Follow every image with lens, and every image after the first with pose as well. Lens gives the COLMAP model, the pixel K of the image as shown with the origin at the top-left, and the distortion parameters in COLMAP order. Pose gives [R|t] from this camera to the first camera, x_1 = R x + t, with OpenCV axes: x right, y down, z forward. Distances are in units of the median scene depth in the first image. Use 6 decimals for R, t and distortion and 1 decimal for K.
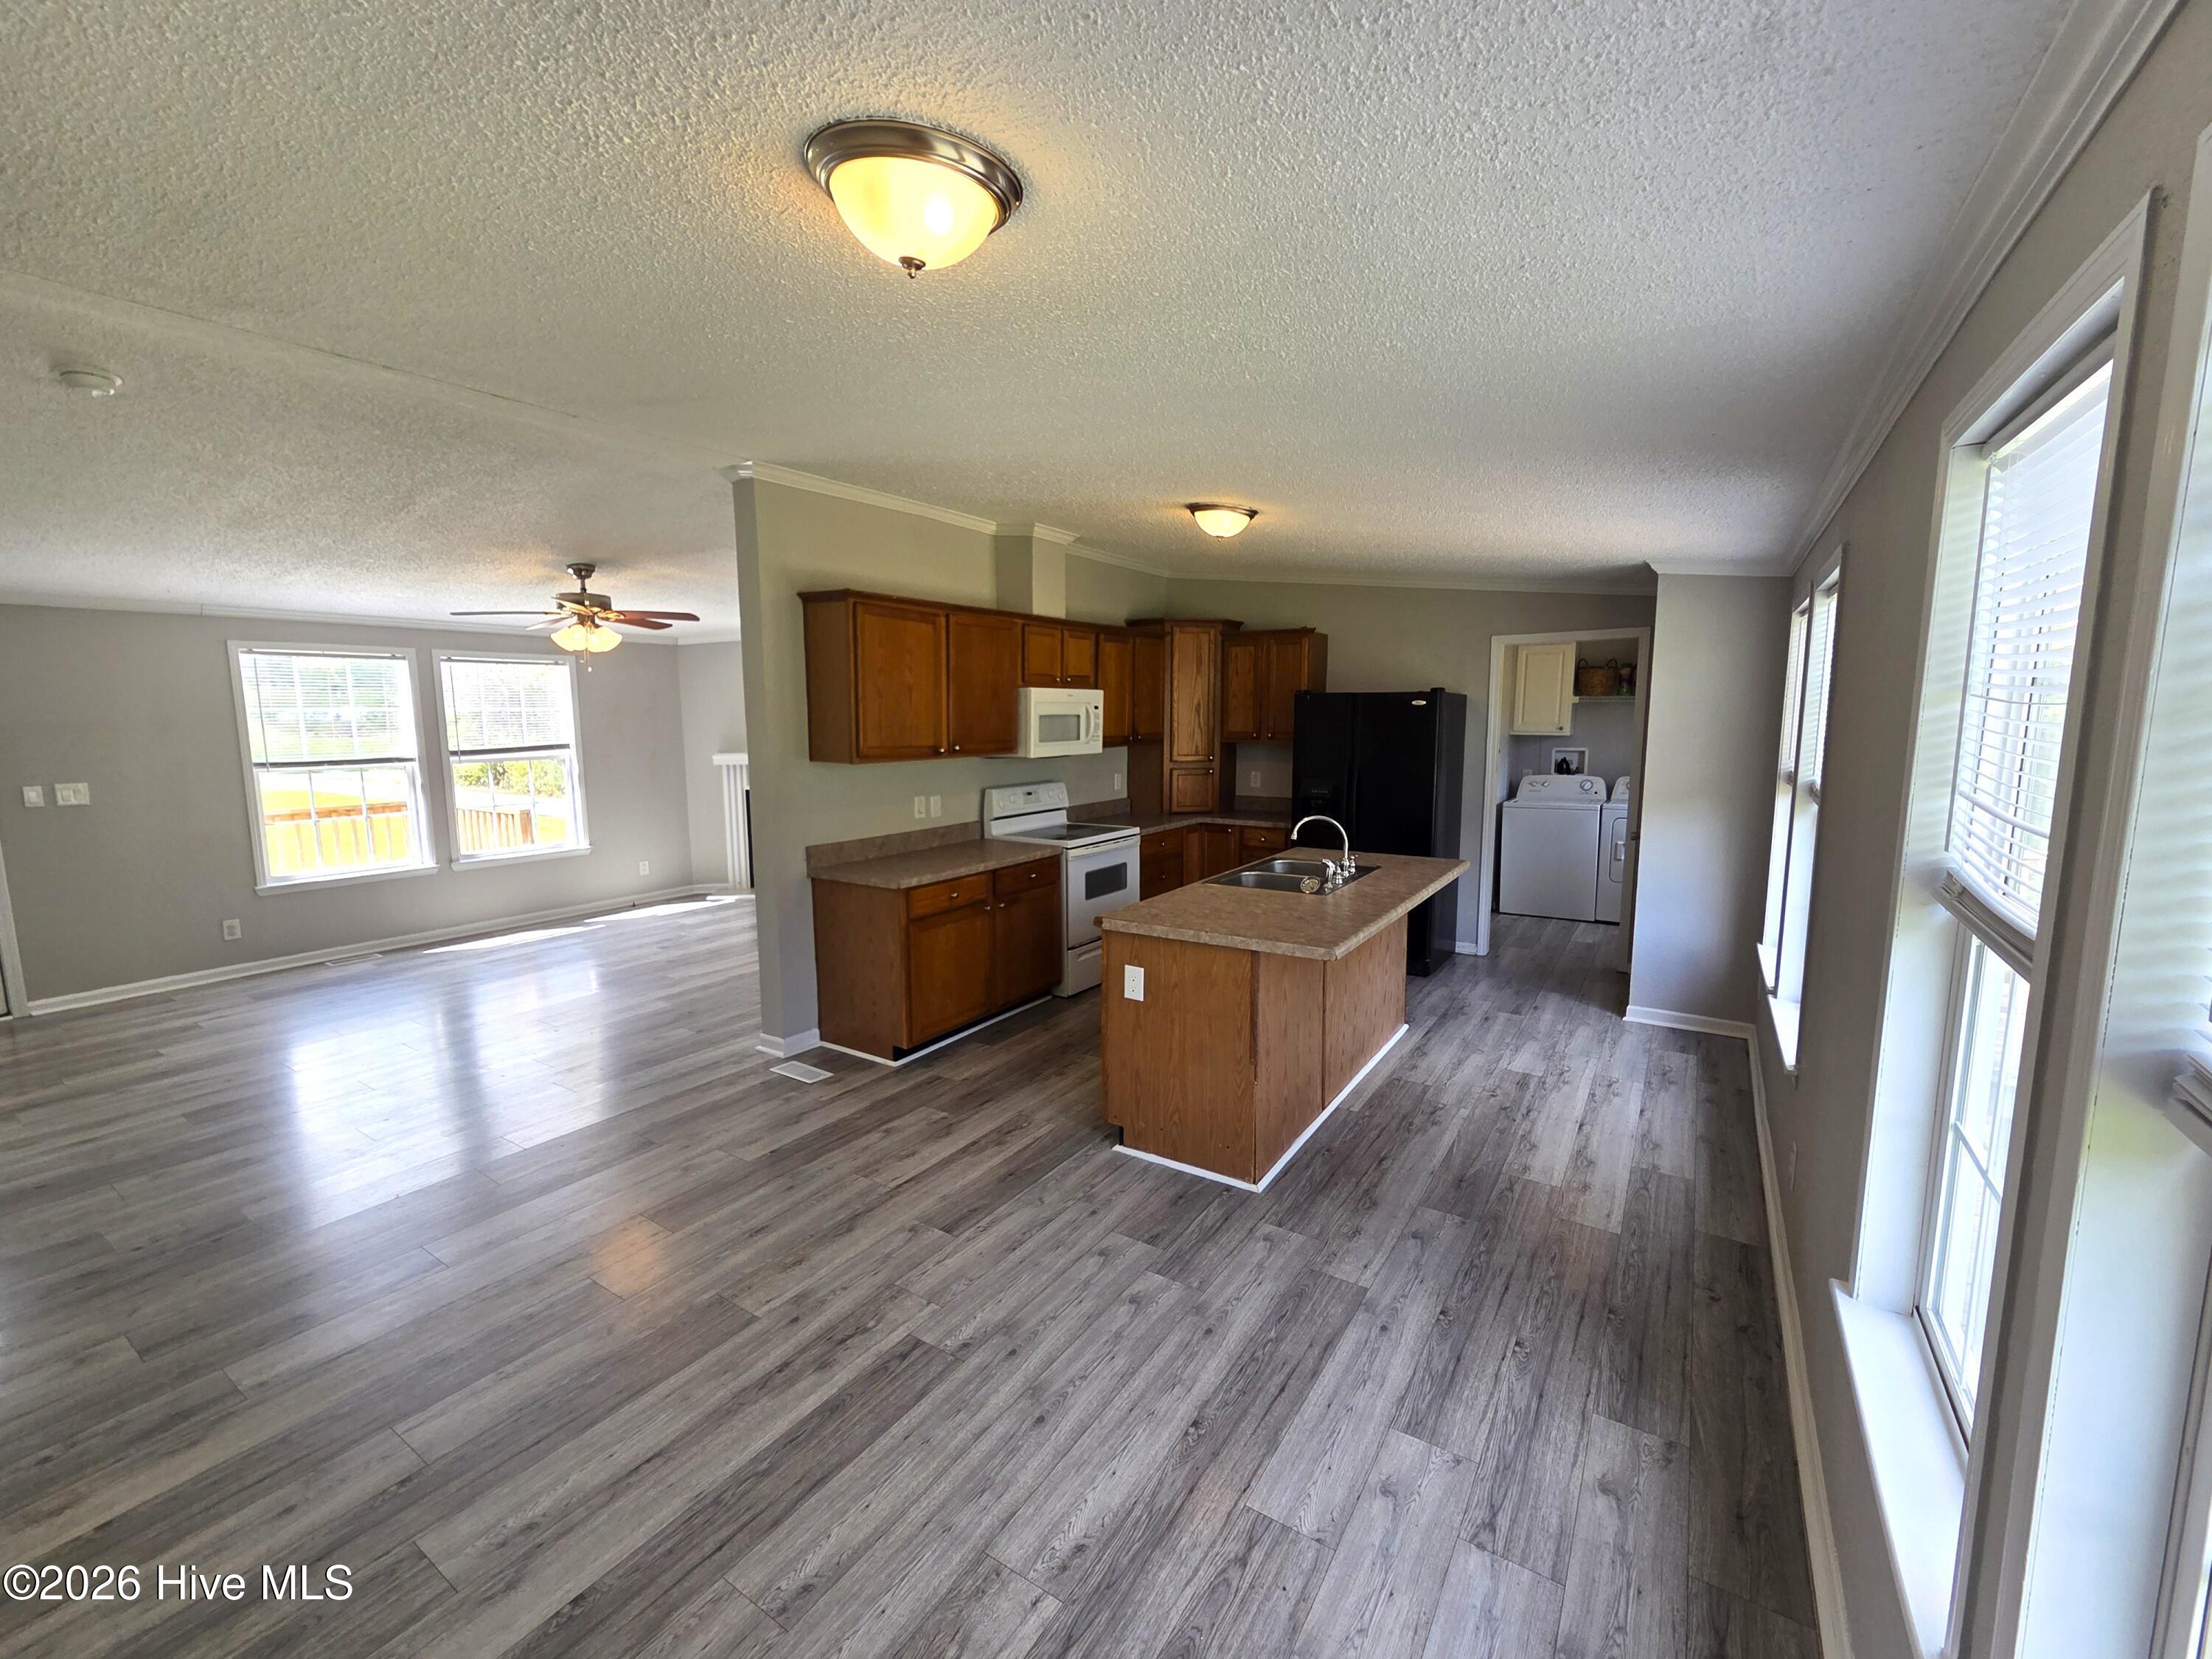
lens RADIAL K [[910.2, 0, 1101.6], [0, 910.2, 828.1], [0, 0, 1]] dist [-0.002267, -0.000229]
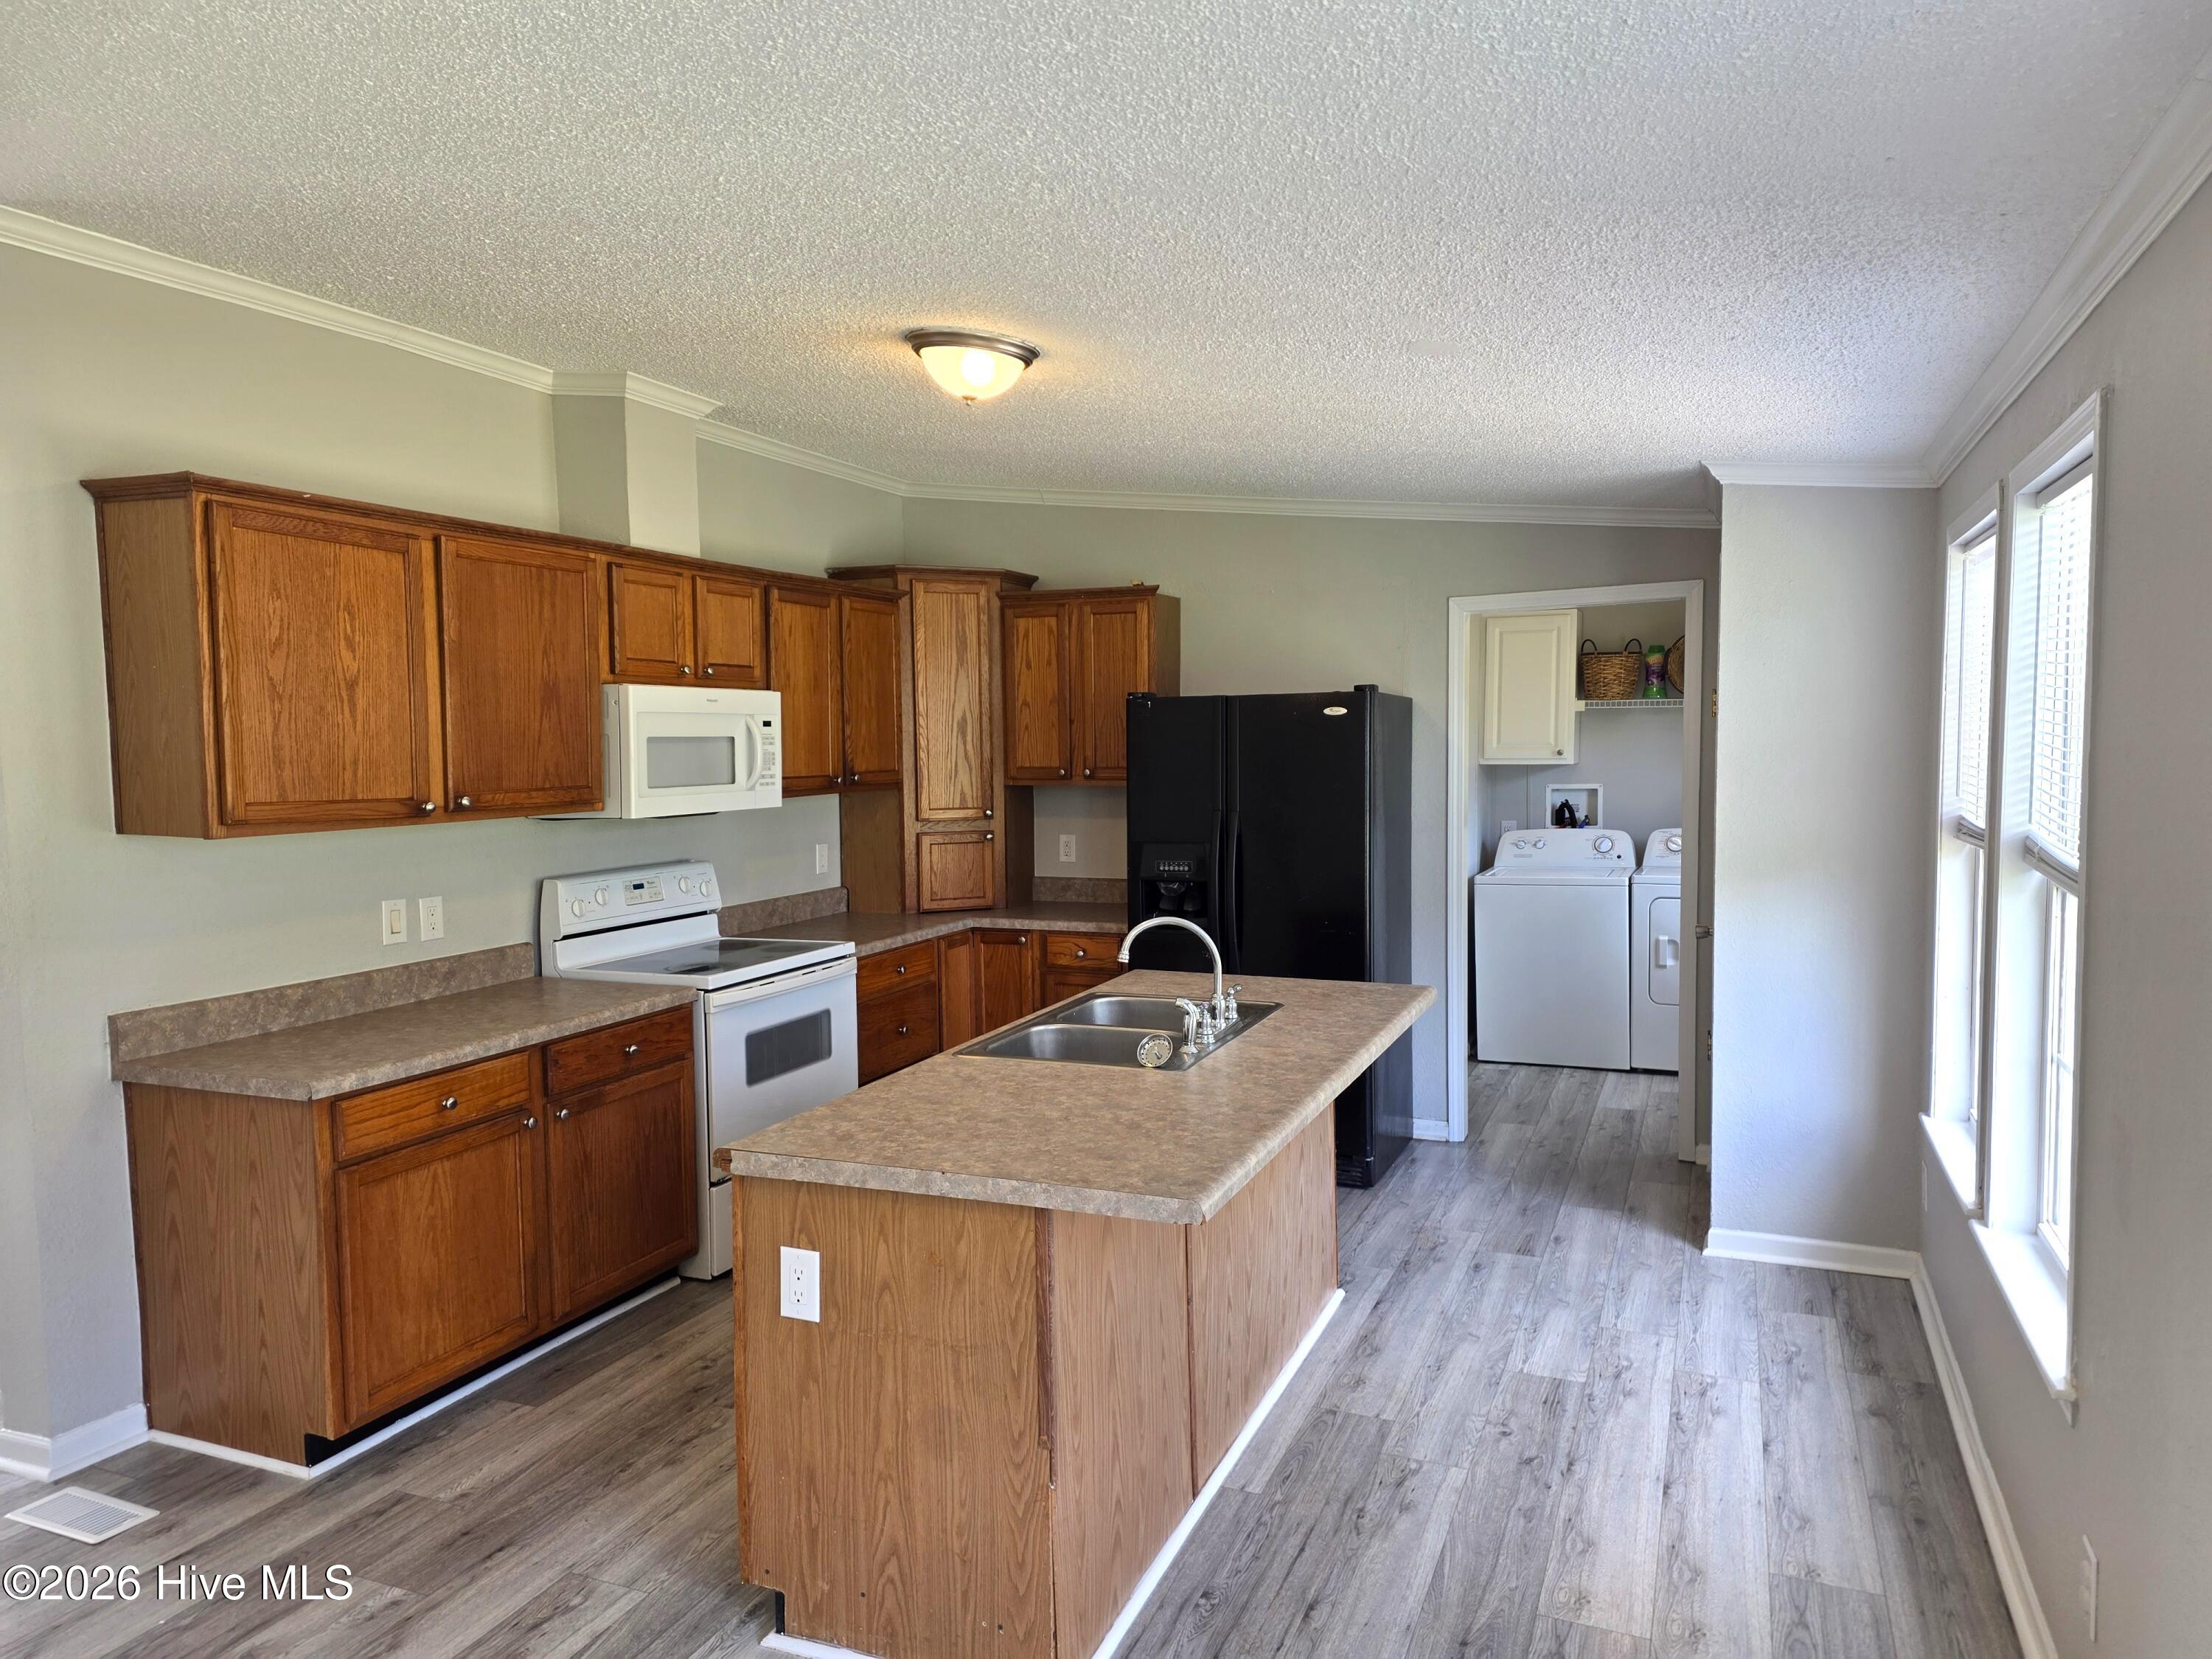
lens RADIAL K [[1456.5, 0, 1102.0], [0, 1456.5, 849.5], [0, 0, 1]] dist [0.049168, -0.018137]
pose [[0.984090, -0.023154, 0.176154, 0.046798], [0.032198, 0.998297, -0.048655, -0.011715], [-0.174727, 0.053552, 0.983159, 0.151654]]
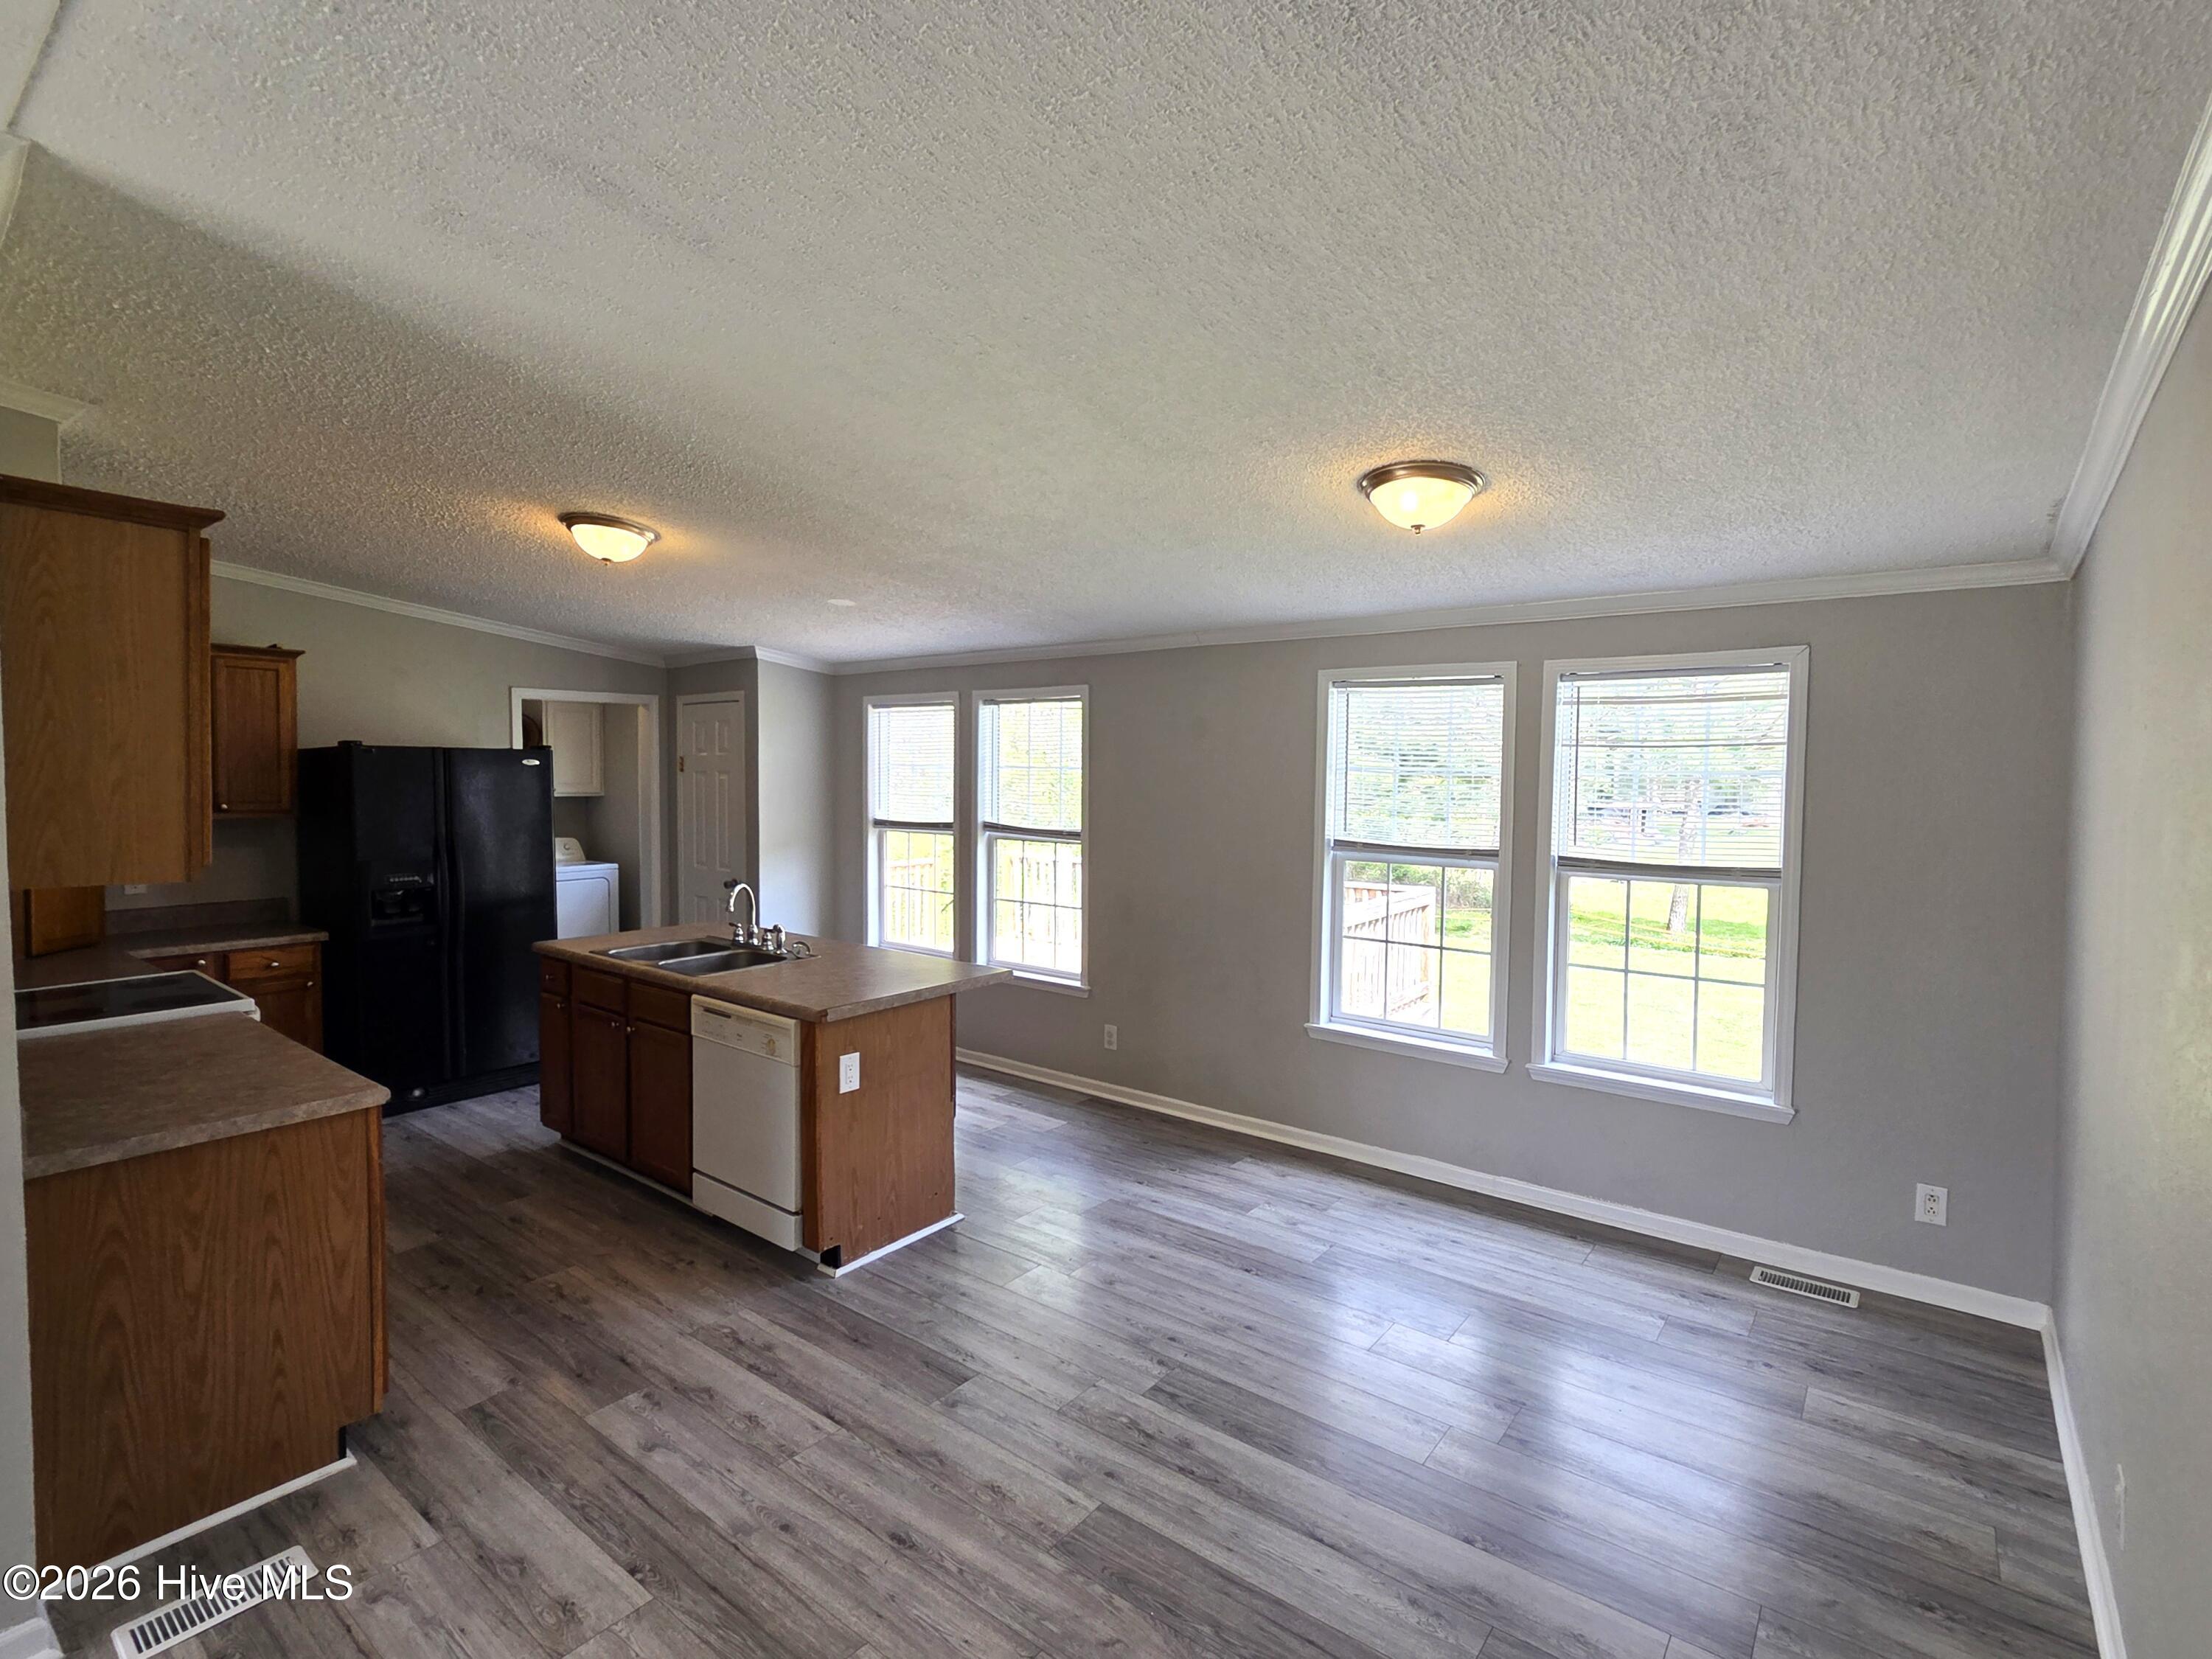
lens RADIAL K [[1064.6, 0, 1102.5], [0, 1064.6, 814.0], [0, 0, 1]] dist [0.001636, 0.000659]
pose [[0.079397, -0.033638, 0.996275, -0.743968], [0.117688, 0.992757, 0.024140, -0.060524], [-0.989872, 0.115333, 0.082780, 0.477445]]
